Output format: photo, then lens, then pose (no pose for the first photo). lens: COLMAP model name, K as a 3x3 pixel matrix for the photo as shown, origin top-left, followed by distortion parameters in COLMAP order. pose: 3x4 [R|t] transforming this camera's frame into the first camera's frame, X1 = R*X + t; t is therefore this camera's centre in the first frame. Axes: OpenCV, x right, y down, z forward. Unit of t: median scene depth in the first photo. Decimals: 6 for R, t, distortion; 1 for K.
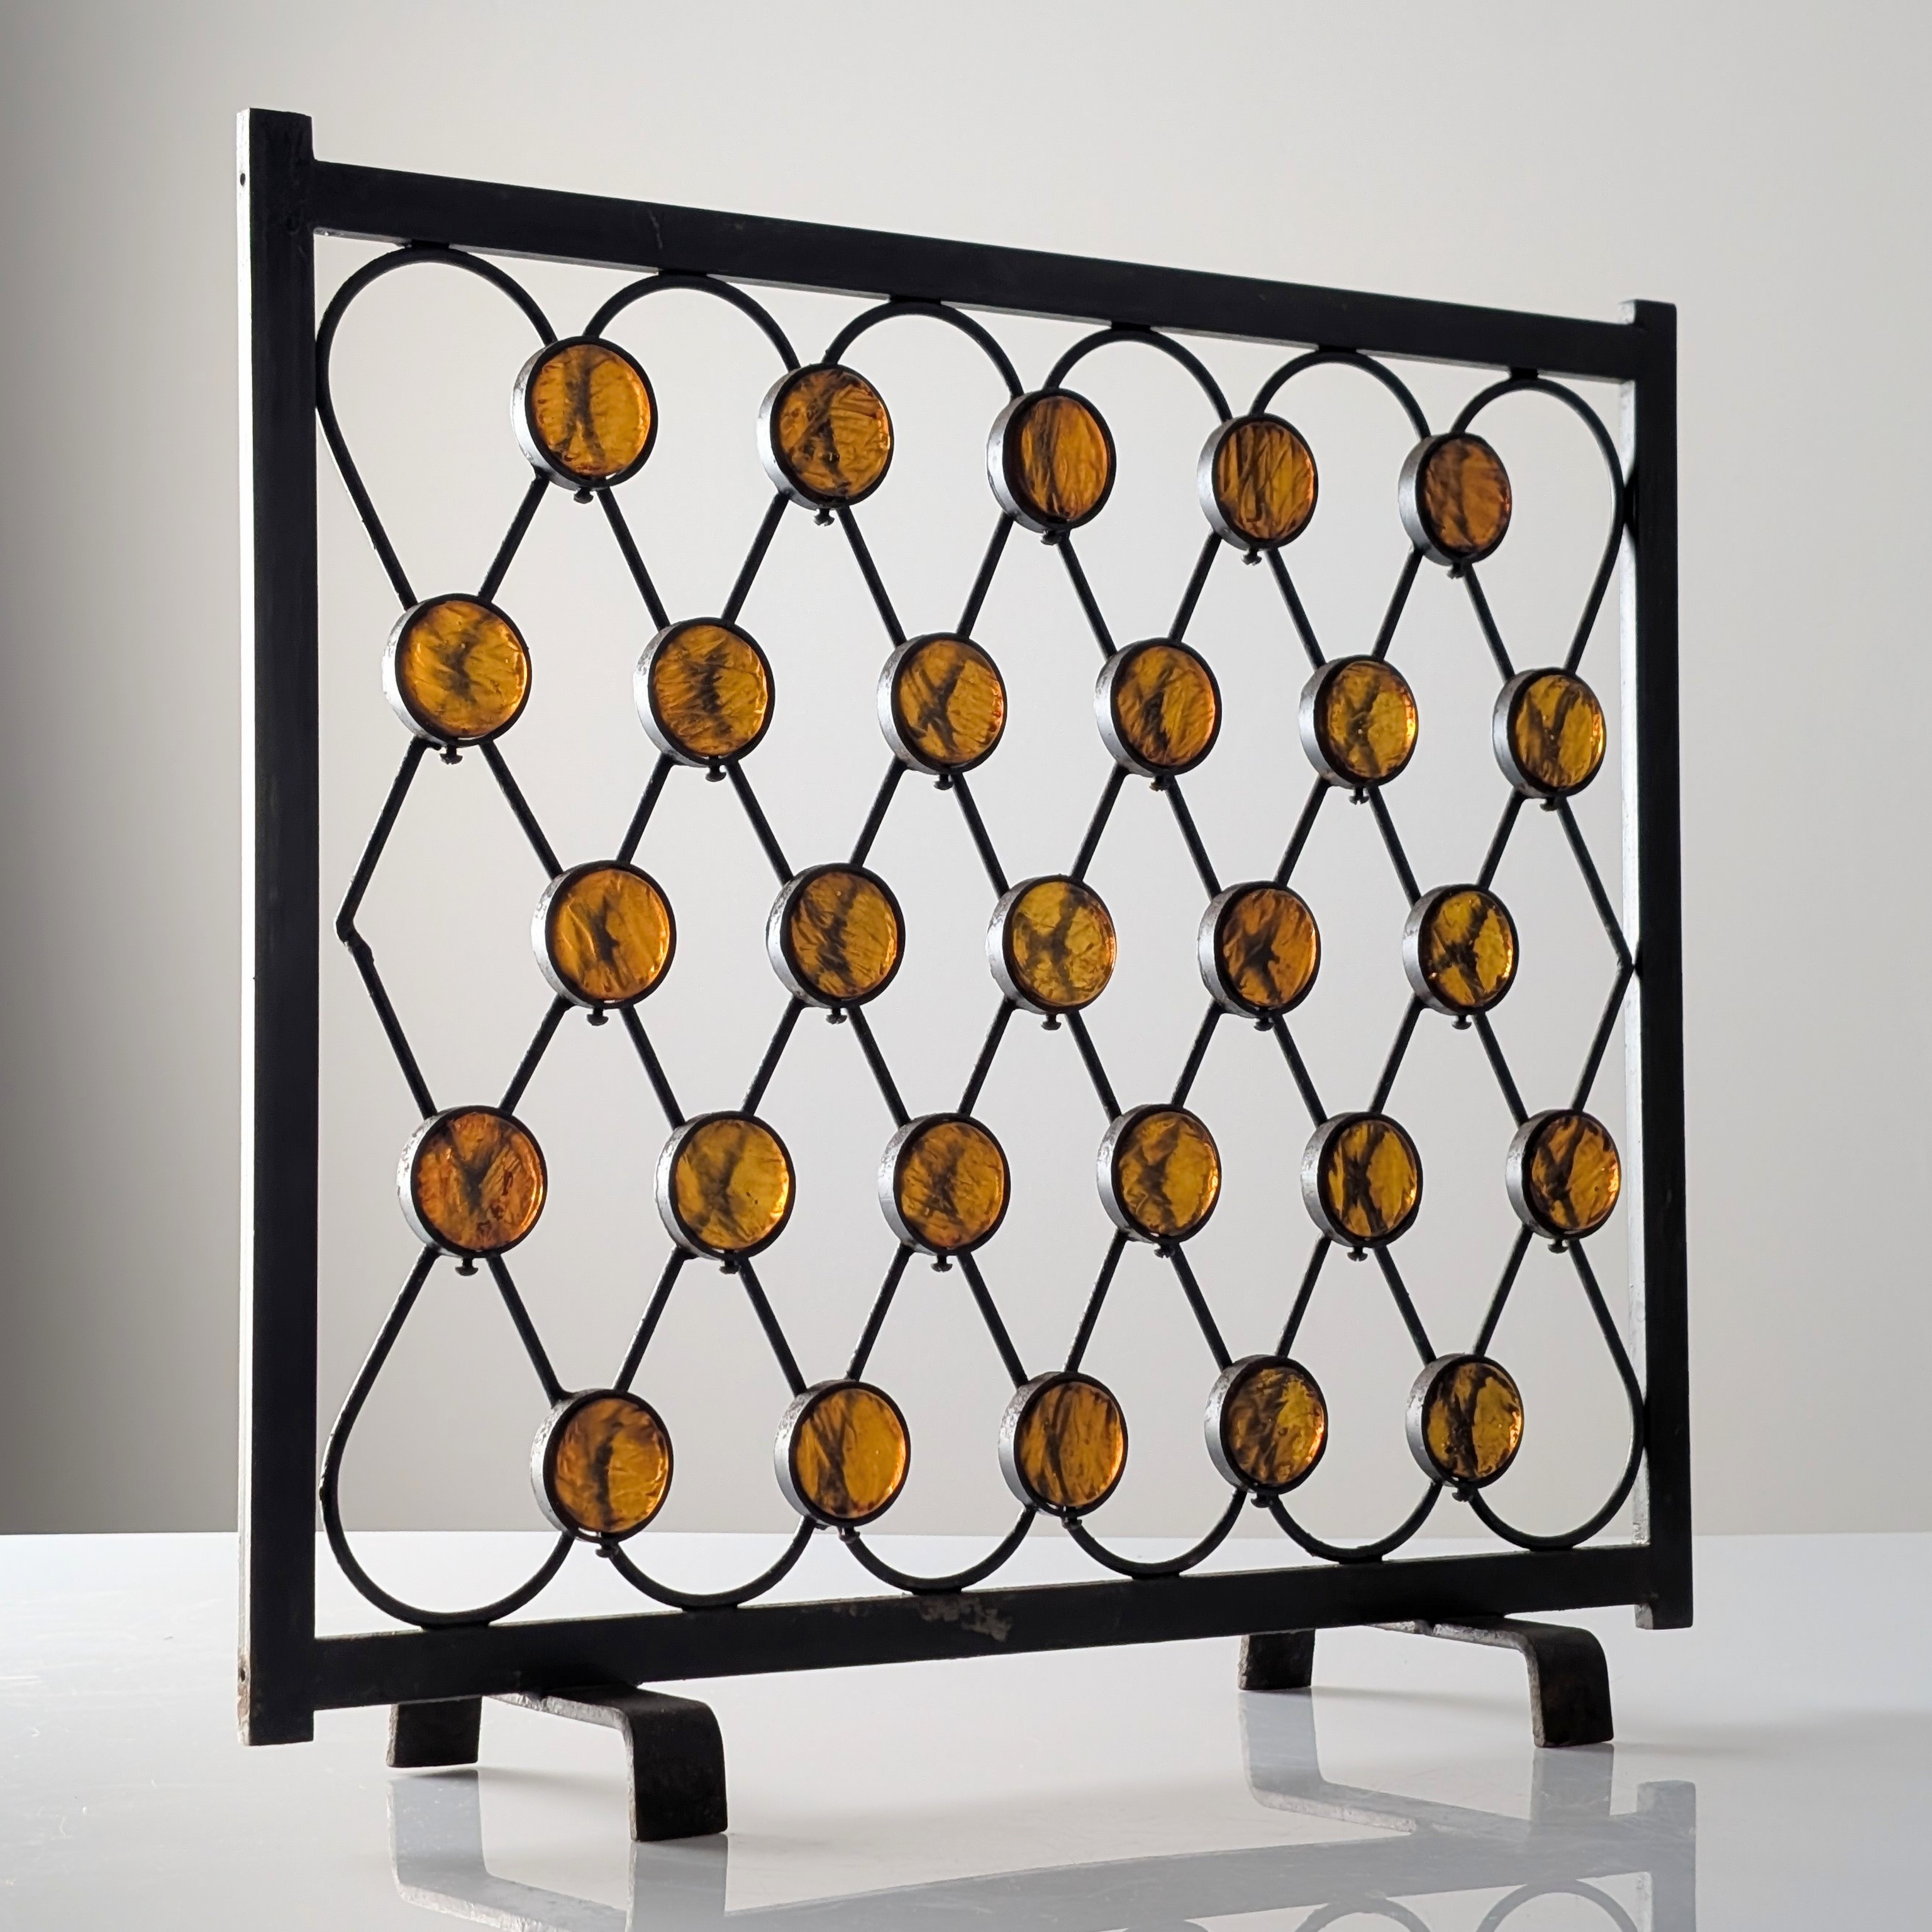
lens RADIAL K [[4191.7, 0, 967.7], [0, 4191.7, 1007.5], [0, 0, 1]] dist [0.063868, 0.111246]
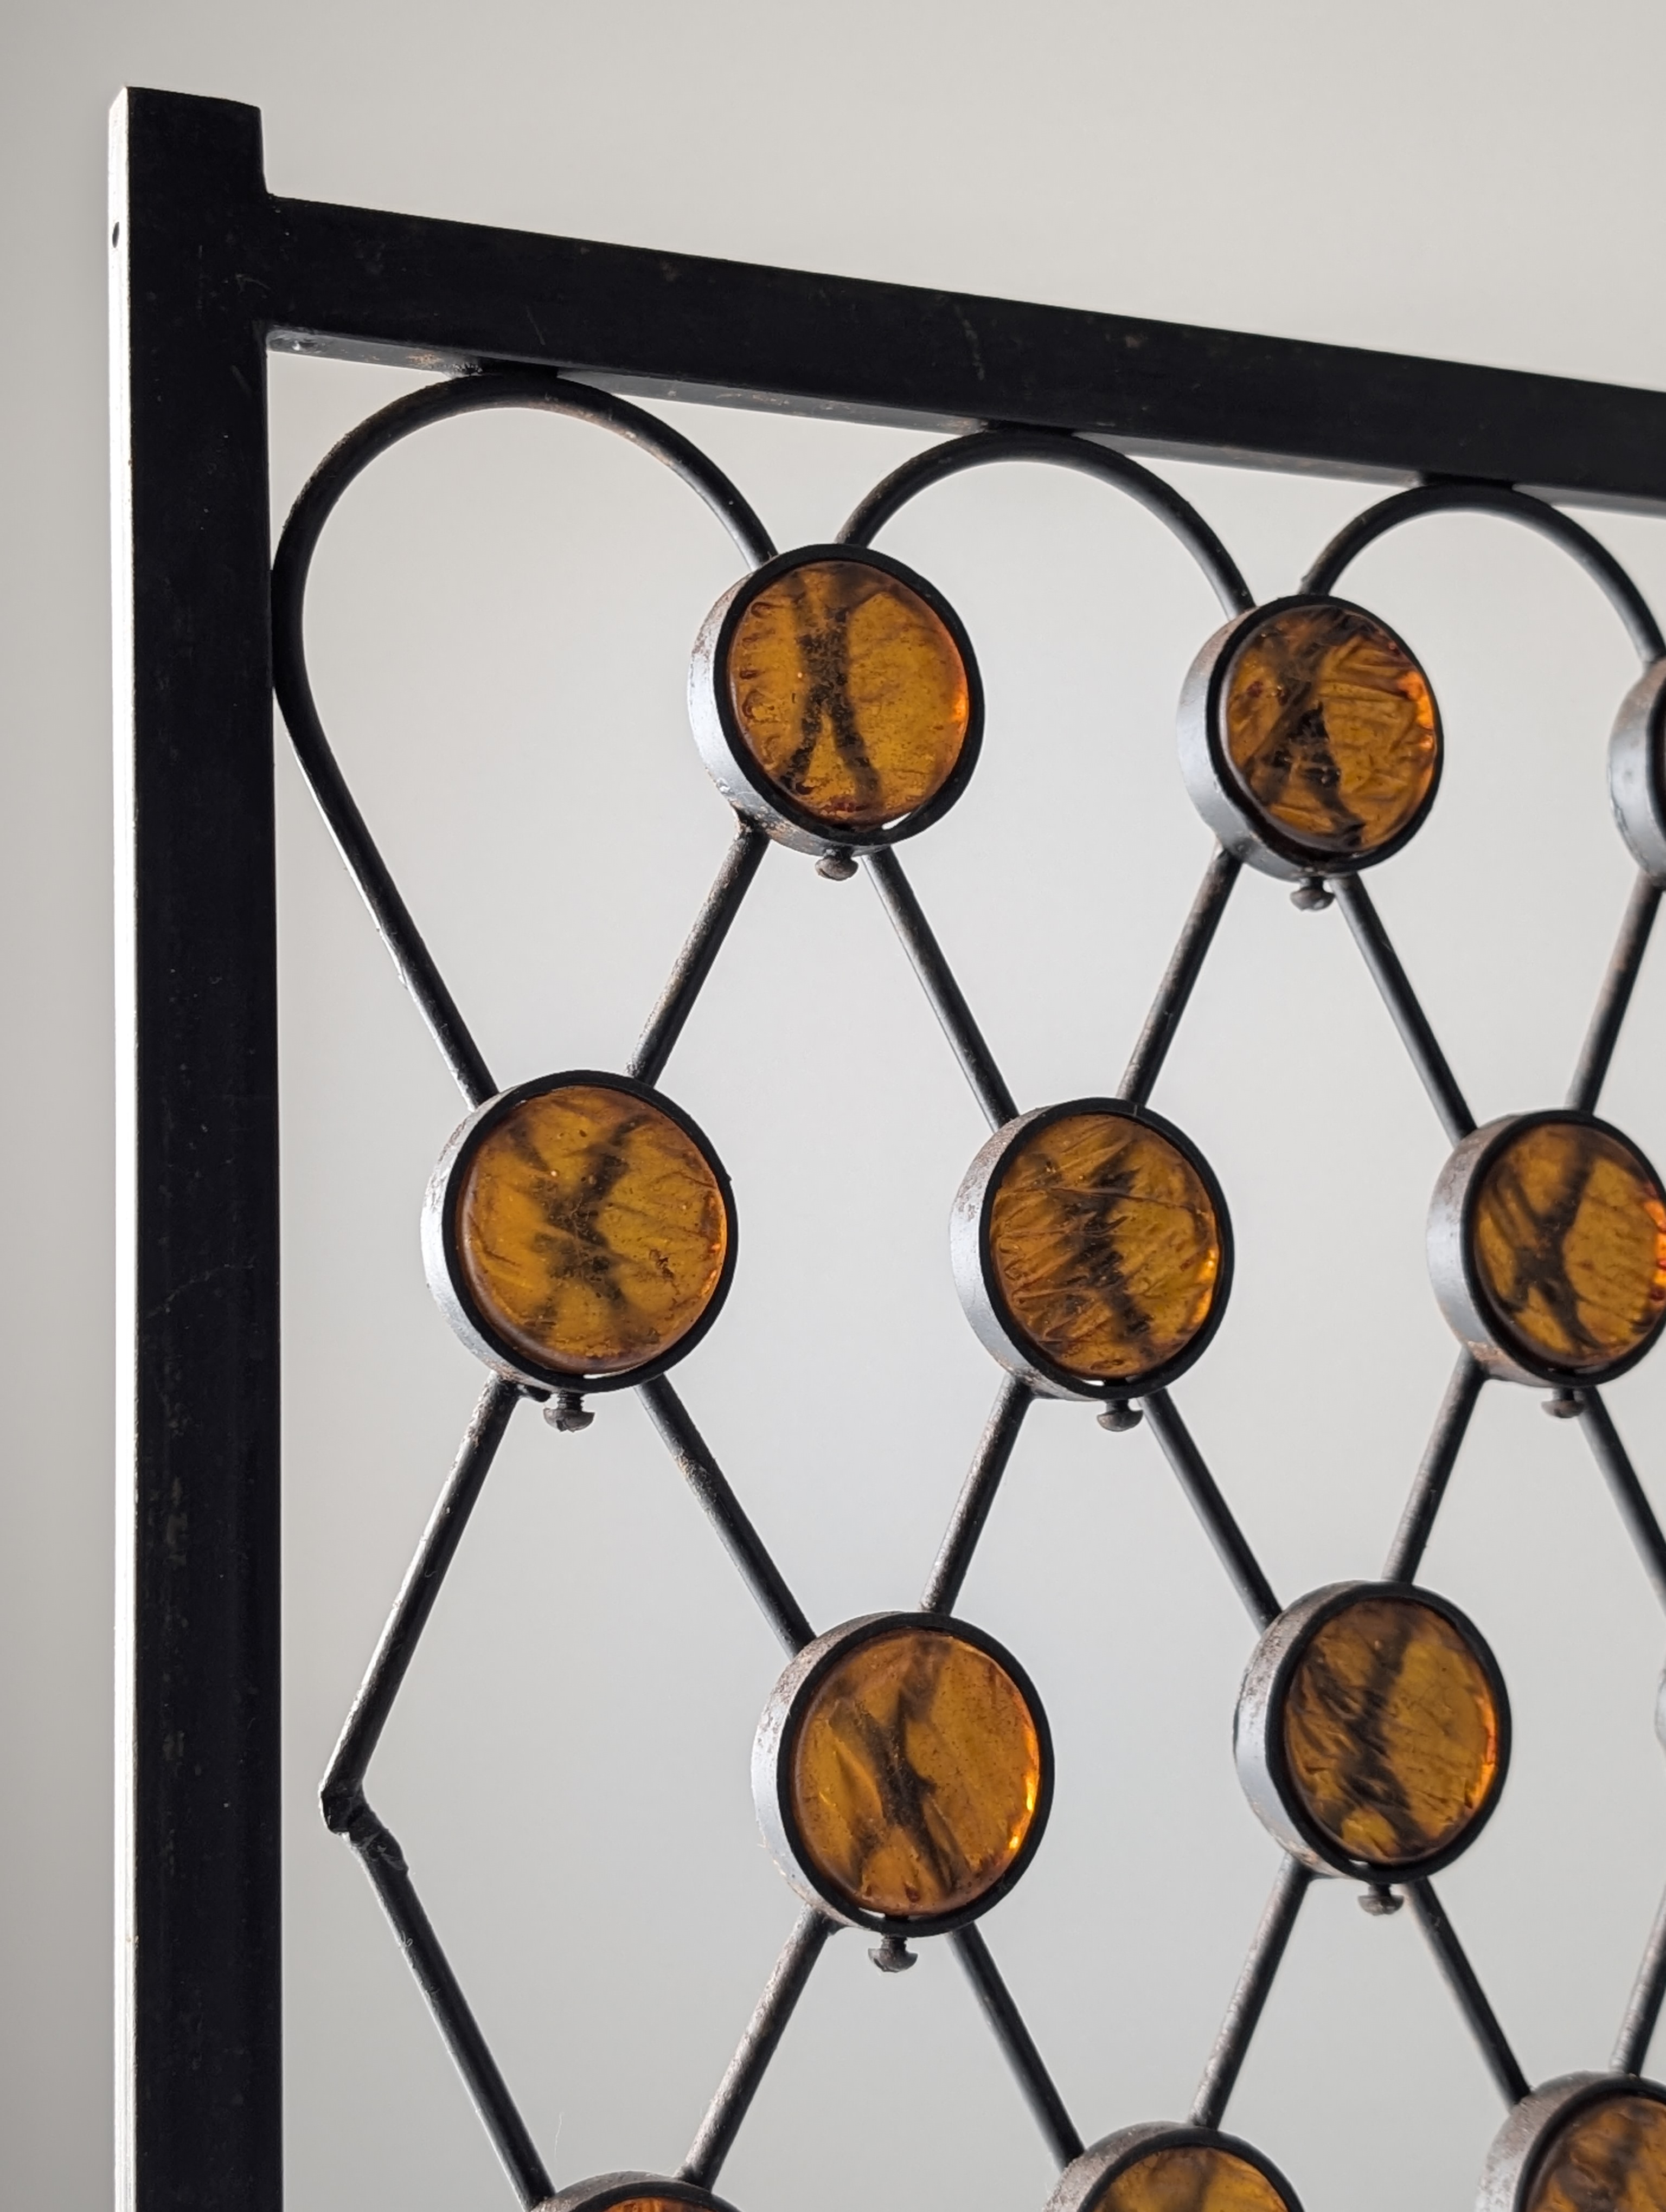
lens RADIAL K [[3040.7, 0, 833.0], [0, 3040.7, 1106.0], [0, 0, 1]] dist [0.051111, 0.002263]
pose [[0.992433, -0.032491, -0.118414, -0.050155], [0.023856, 0.997001, -0.073624, -0.066392], [0.120451, 0.070242, 0.990231, 0.639881]]
